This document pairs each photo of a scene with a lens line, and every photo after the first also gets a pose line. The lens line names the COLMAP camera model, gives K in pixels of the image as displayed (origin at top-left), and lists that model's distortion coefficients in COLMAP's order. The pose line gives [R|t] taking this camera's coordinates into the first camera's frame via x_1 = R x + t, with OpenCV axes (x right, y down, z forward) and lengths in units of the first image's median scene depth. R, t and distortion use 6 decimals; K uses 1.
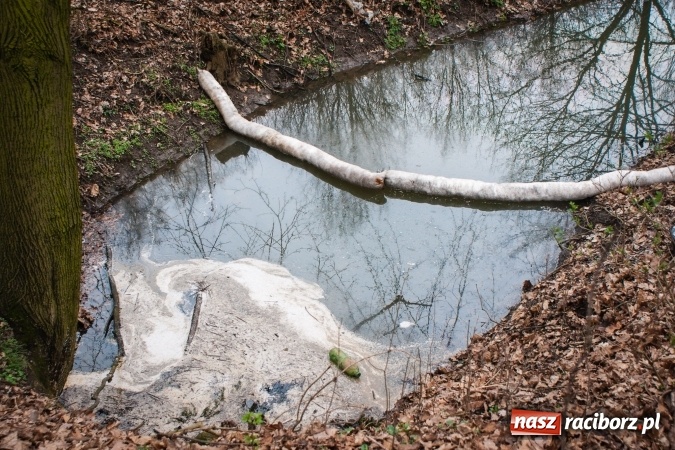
lens RADIAL K [[889.5, 0, 337.5], [0, 889.5, 225.0], [0, 0, 1]] dist [-0.023885, -0.007760]
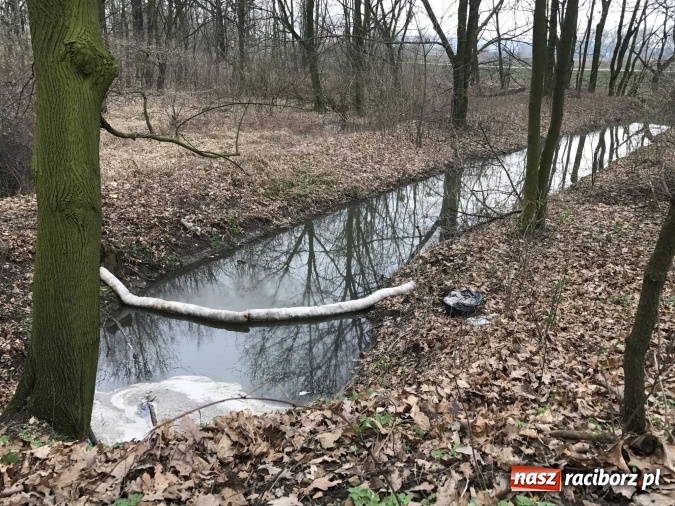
lens RADIAL K [[559.3, 0, 337.5], [0, 559.3, 253.0], [0, 0, 1]] dist [0.029444, -0.003847]
pose [[0.903616, -0.091708, 0.418412, -0.184083], [0.197516, 0.955973, -0.217031, 0.078511], [-0.380087, 0.278755, 0.881946, 0.040629]]
